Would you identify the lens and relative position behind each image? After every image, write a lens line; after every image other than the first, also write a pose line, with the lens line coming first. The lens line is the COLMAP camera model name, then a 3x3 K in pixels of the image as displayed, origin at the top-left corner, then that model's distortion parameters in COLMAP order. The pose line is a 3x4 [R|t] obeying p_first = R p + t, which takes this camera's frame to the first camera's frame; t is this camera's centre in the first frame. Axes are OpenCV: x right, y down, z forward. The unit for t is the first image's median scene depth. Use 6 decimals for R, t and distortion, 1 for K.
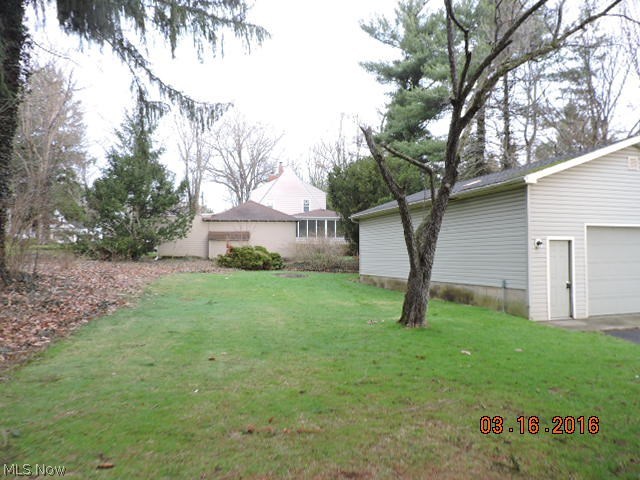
lens RADIAL K [[458.9, 0, 320.0], [0, 458.9, 240.0], [0, 0, 1]] dist [-0.003417, -0.003562]
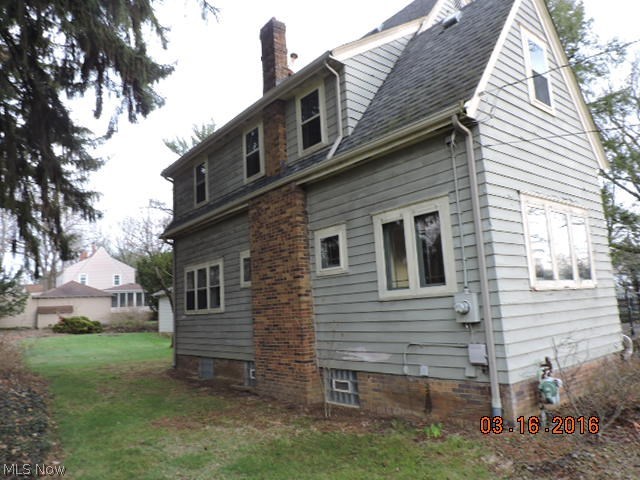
lens RADIAL K [[458.9, 0, 320.0], [0, 458.9, 240.0], [0, 0, 1]] dist [-0.003417, -0.003562]
pose [[0.920578, 0.014251, 0.390298, -0.019337], [0.037612, 0.991454, -0.124914, -0.016187], [-0.388743, 0.129673, 0.912175, -0.579664]]
